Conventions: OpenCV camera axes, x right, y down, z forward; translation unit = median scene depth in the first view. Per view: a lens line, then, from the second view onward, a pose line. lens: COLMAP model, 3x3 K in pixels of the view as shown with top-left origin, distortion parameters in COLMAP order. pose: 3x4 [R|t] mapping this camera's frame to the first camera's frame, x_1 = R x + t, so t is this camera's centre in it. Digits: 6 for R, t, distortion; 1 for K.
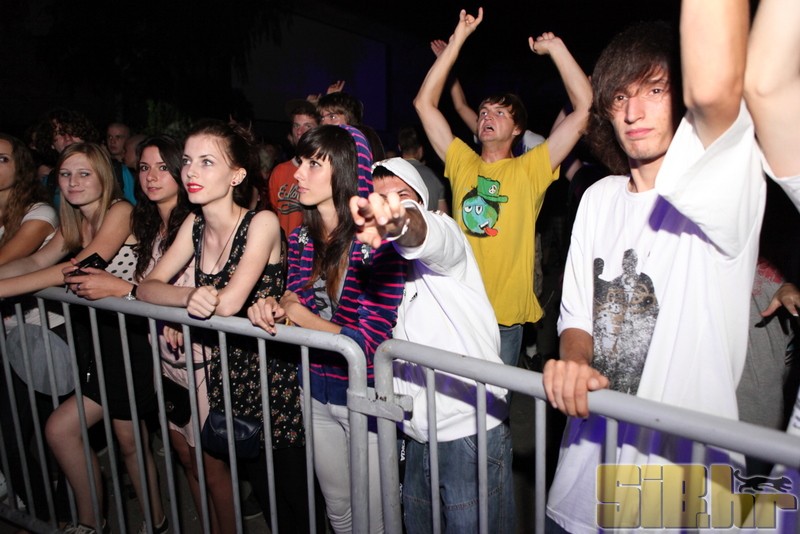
lens RADIAL K [[552.9, 0, 392.5], [0, 552.9, 253.2], [0, 0, 1]] dist [-0.013138, 0.020407]
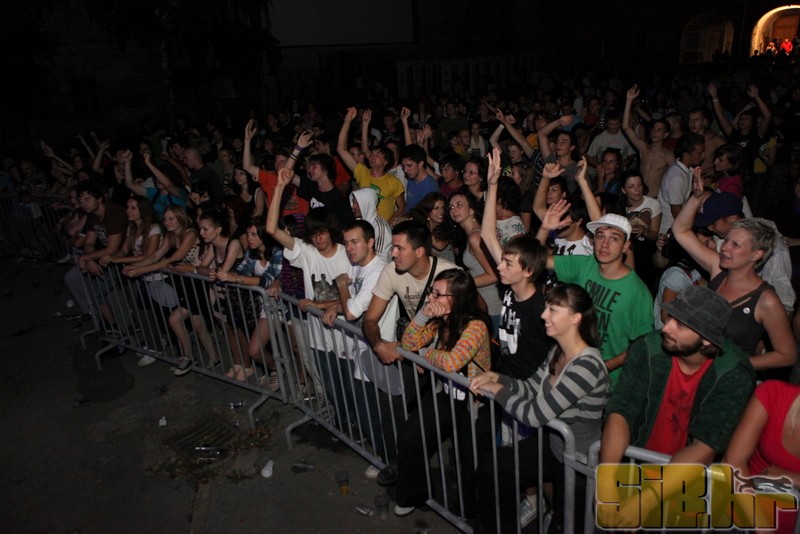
lens RADIAL K [[552.9, 0, 397.7], [0, 552.9, 271.0], [0, 0, 1]] dist [-0.013138, 0.020407]
pose [[0.994622, -0.038149, -0.096289, 0.688574], [0.054668, 0.983007, 0.175239, -0.298796], [0.087968, -0.179560, 0.979806, -1.385087]]
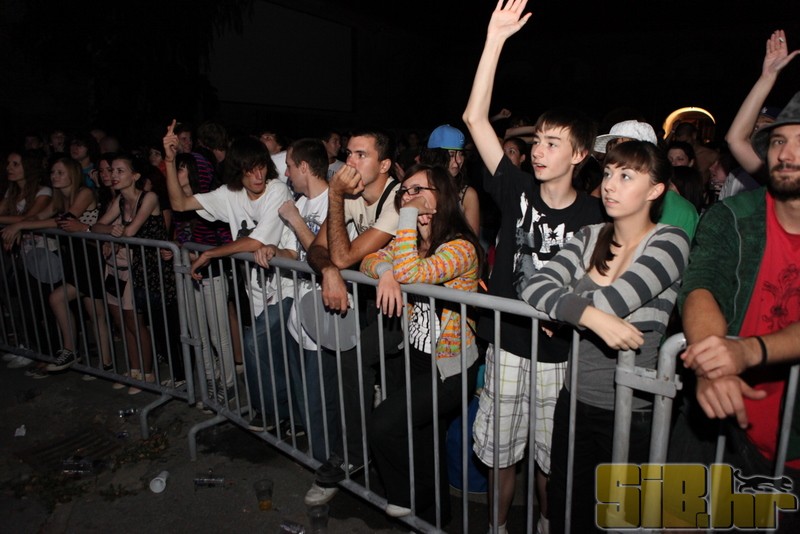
lens RADIAL K [[552.9, 0, 401.3], [0, 552.9, 245.6], [0, 0, 1]] dist [-0.013138, 0.020407]
pose [[0.999030, -0.002088, 0.043988, 0.584010], [0.000731, 0.999524, 0.030844, 0.058128], [-0.044031, -0.030782, 0.998556, -1.080476]]
